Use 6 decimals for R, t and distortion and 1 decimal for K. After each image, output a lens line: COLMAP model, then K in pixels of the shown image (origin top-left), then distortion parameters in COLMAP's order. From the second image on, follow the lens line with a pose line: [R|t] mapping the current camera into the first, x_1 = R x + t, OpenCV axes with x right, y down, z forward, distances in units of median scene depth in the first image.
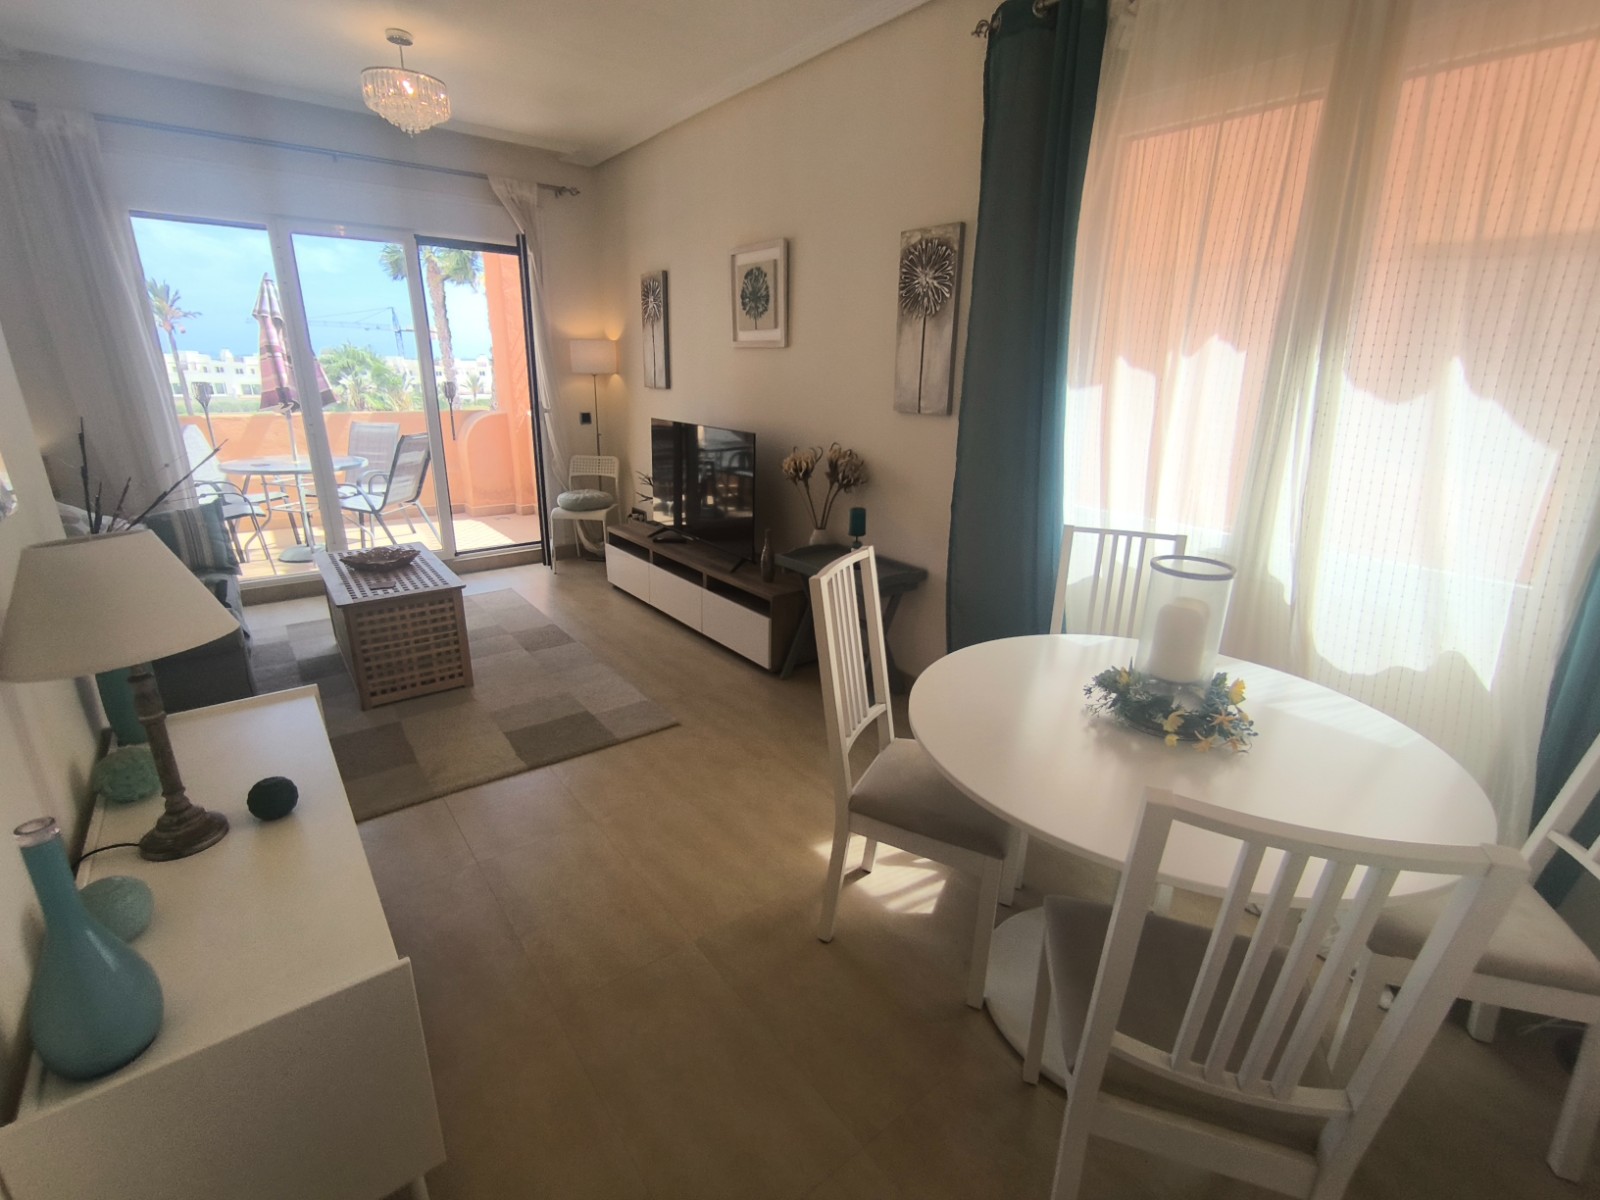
lens RADIAL K [[722.0, 0, 792.9], [0, 722.0, 594.4], [0, 0, 1]] dist [-0.002943, -0.002139]
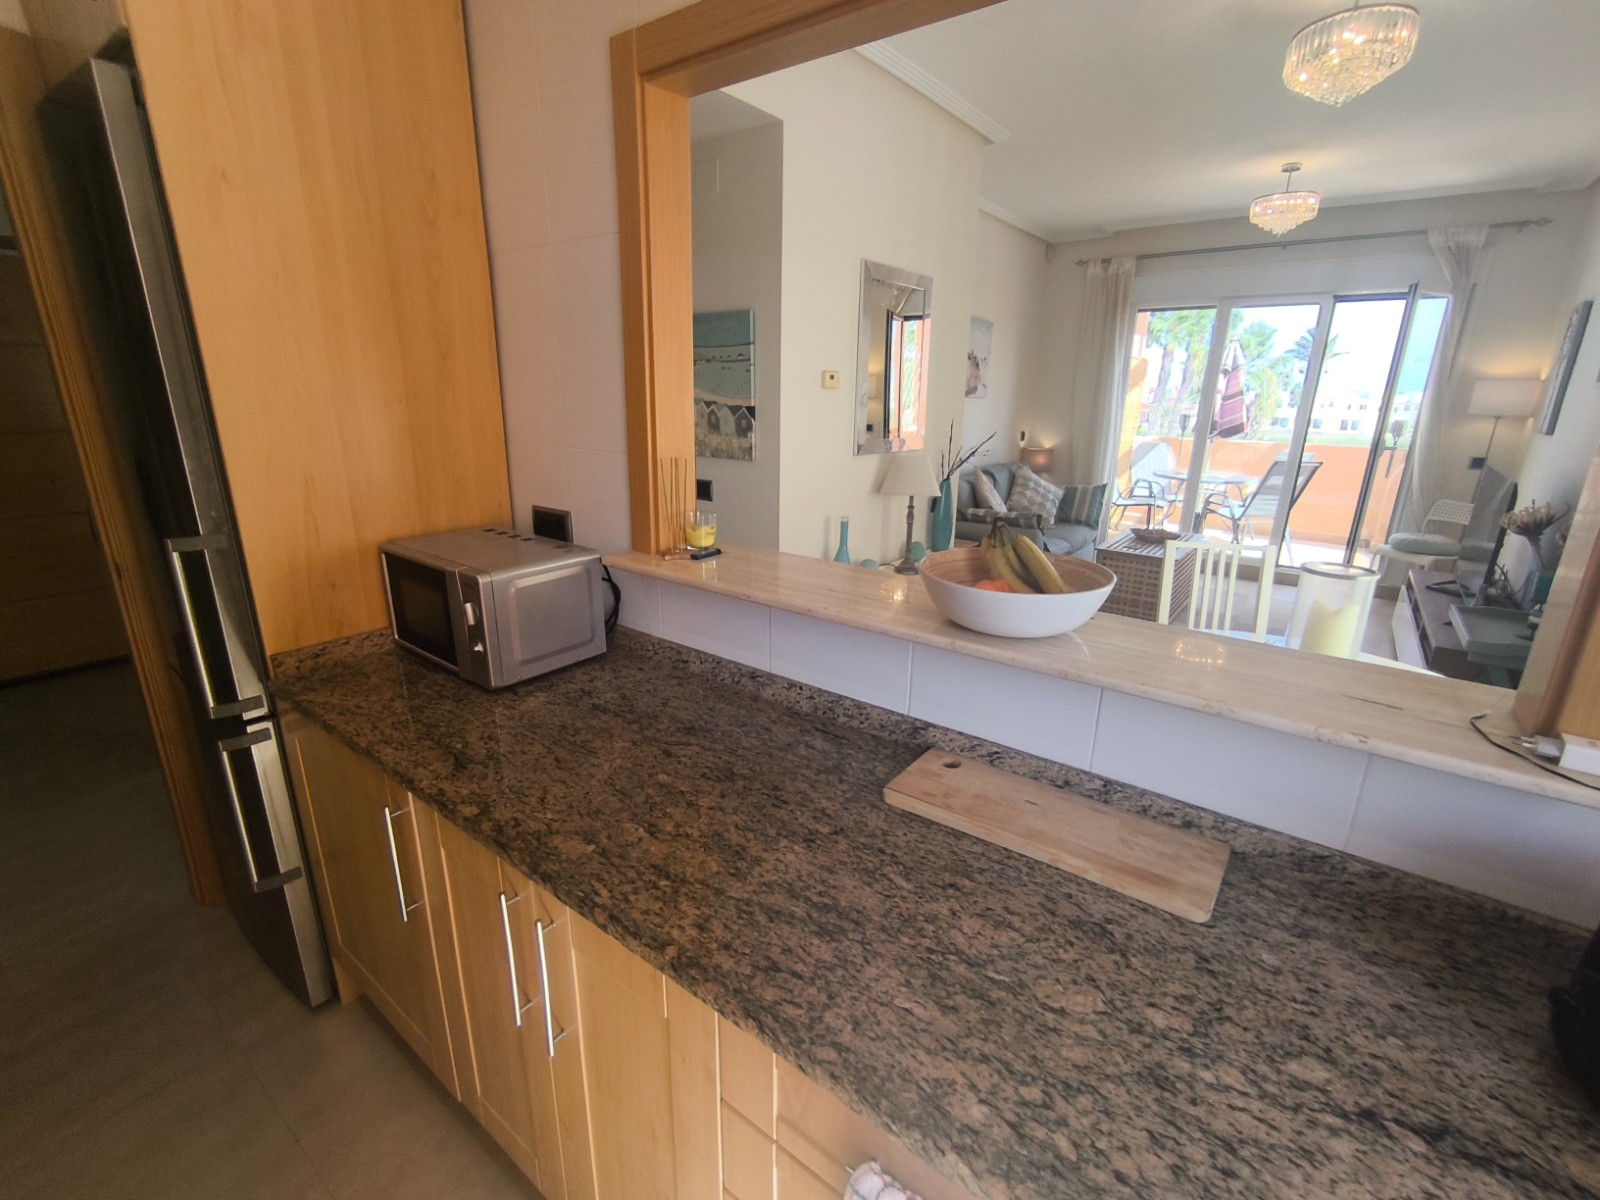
lens RADIAL K [[722.0, 0, 786.4], [0, 722.0, 596.9], [0, 0, 1]] dist [-0.002943, -0.002139]
pose [[0.248184, 0.259988, -0.933172, 0.584116], [-0.301658, 0.936157, 0.180592, 0.026181], [0.920547, 0.236679, 0.310767, -0.091327]]
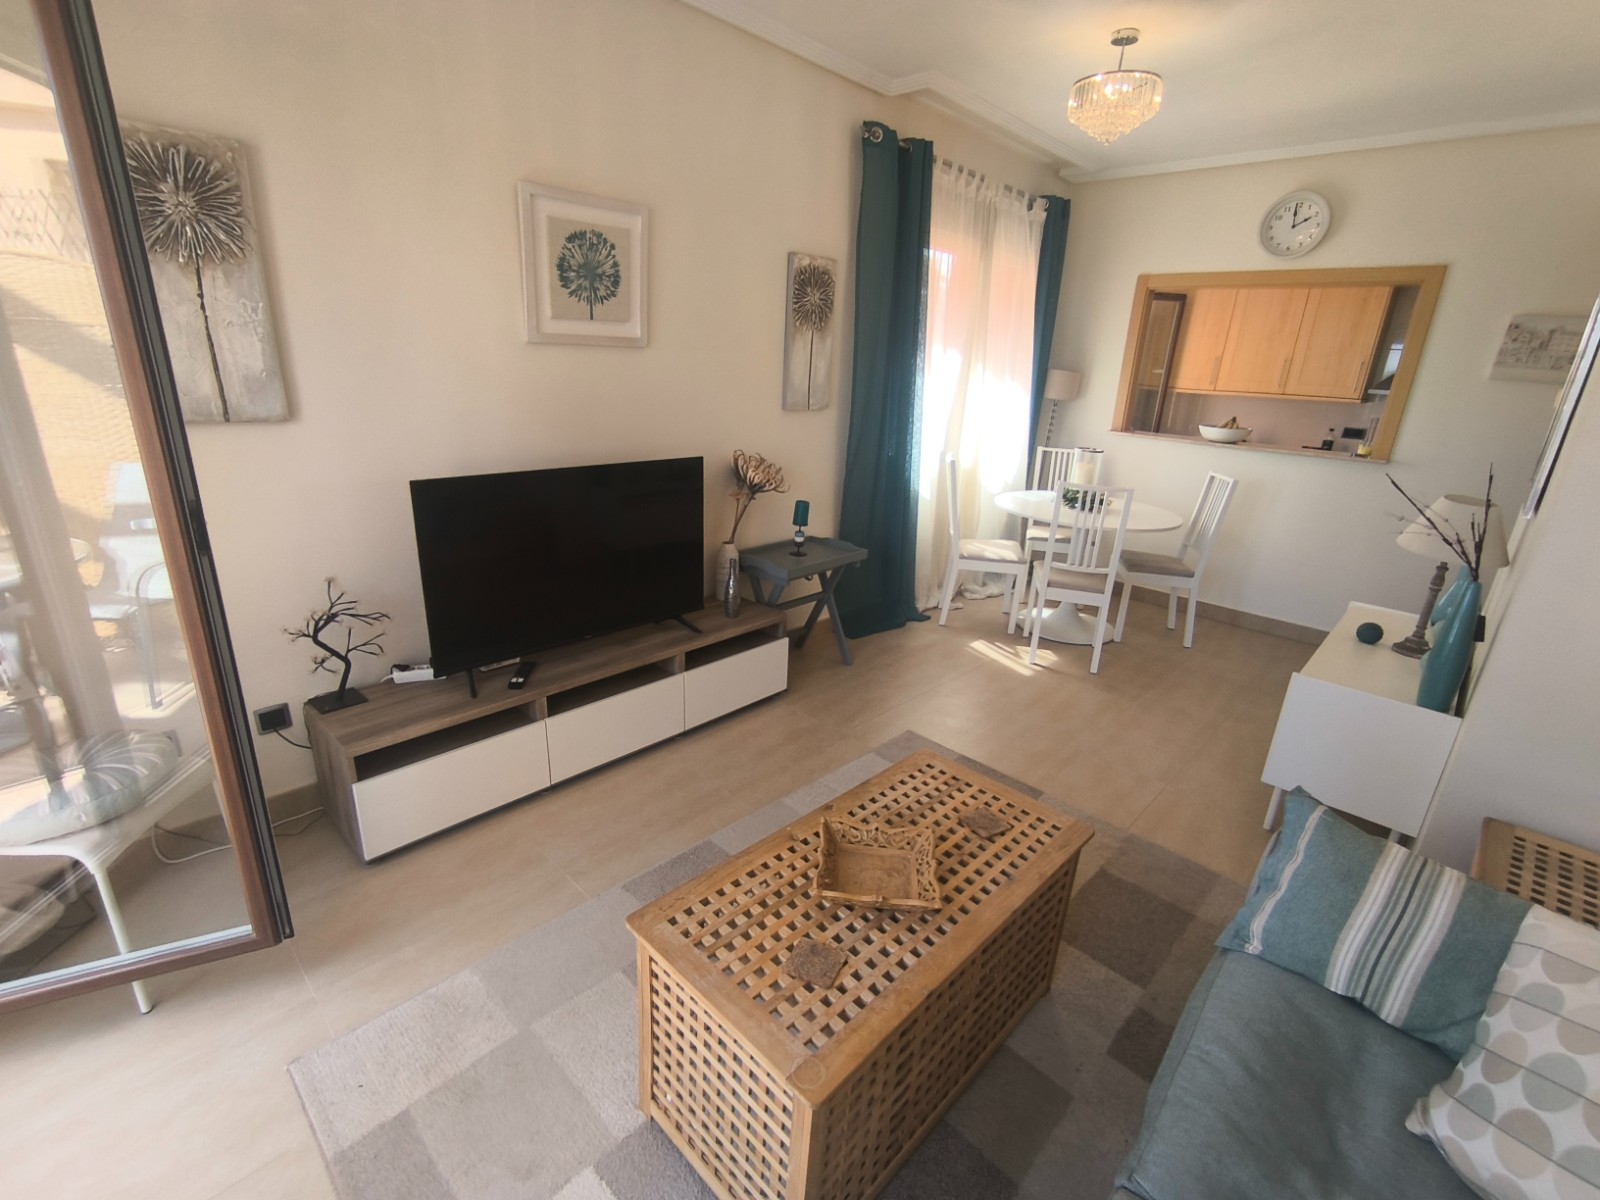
lens RADIAL K [[722.0, 0, 791.2], [0, 722.0, 594.4], [0, 0, 1]] dist [-0.002943, -0.002139]
pose [[-0.127463, -0.338495, 0.932295, -0.862719], [0.259885, 0.895724, 0.360748, -0.343514], [-0.957190, 0.288272, -0.026202, 0.947066]]
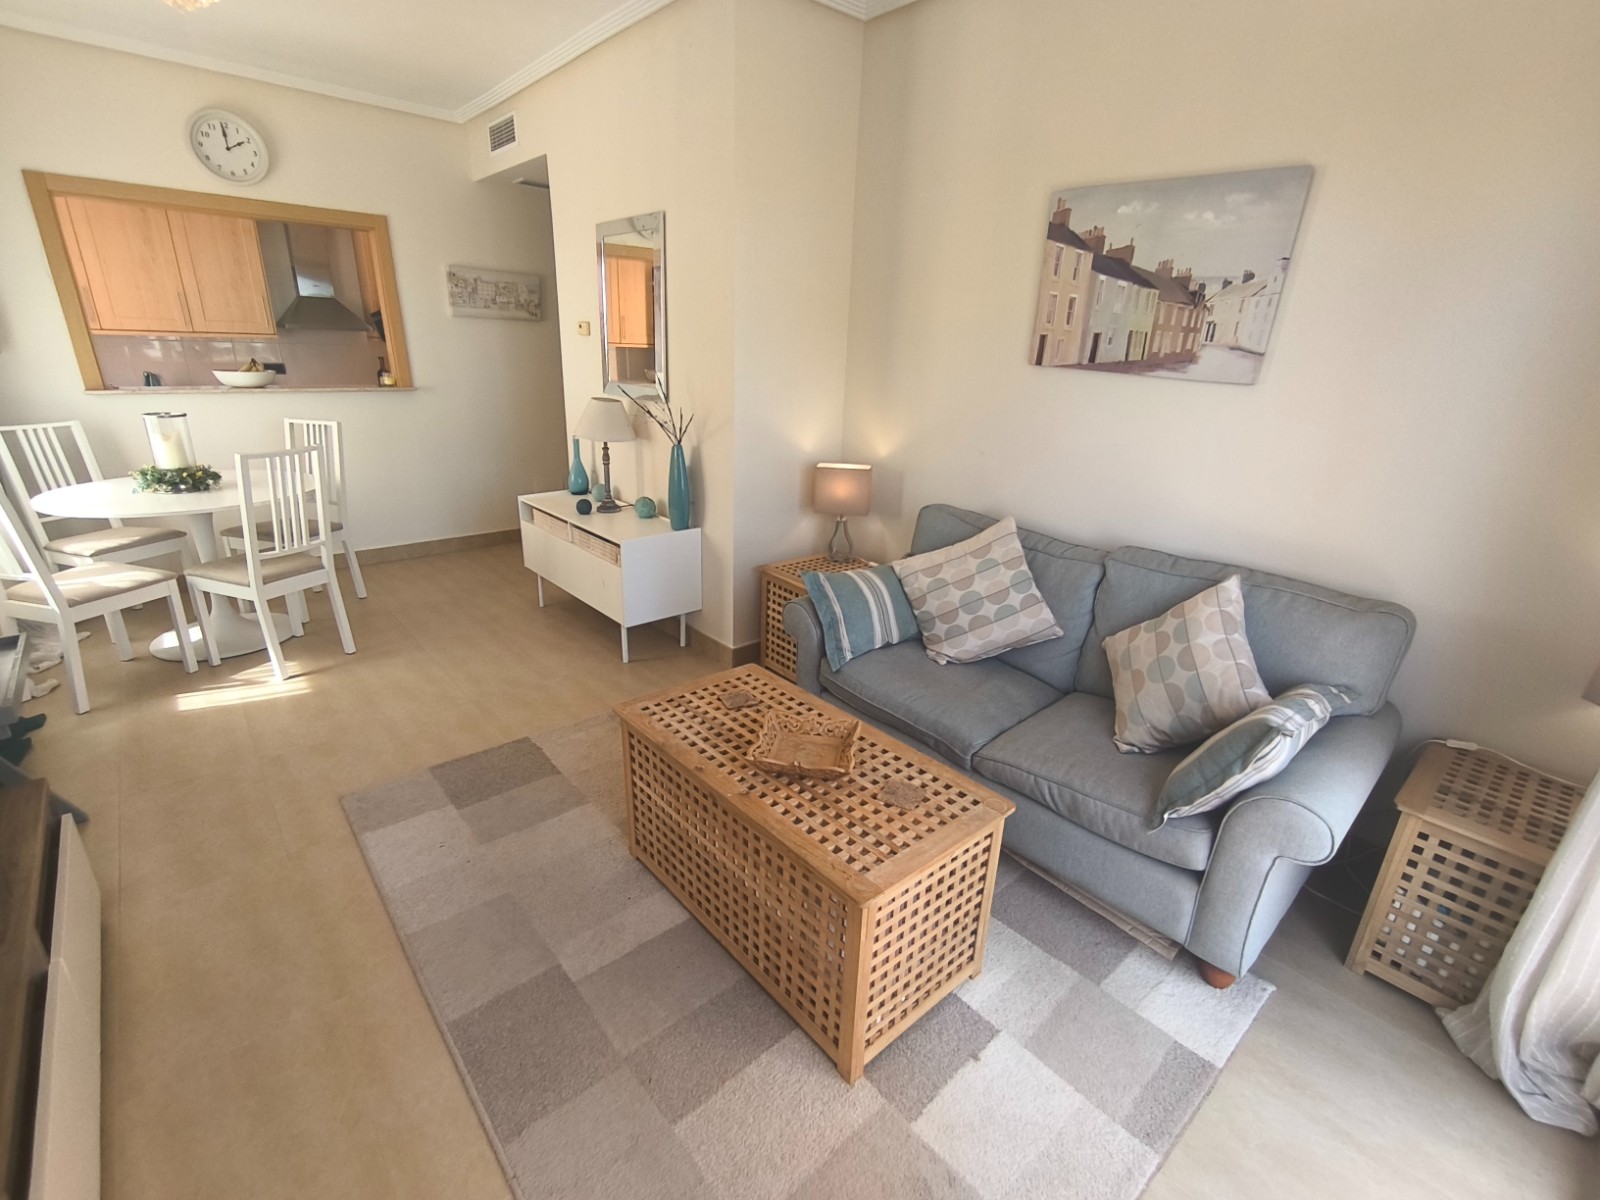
lens RADIAL K [[722.0, 0, 799.7], [0, 722.0, 605.0], [0, 0, 1]] dist [-0.002943, -0.002139]
pose [[-0.996211, -0.034153, -0.079987, -0.488969], [-0.075712, 0.793144, 0.604310, -0.415097], [0.042802, 0.608076, -0.792724, 1.266491]]
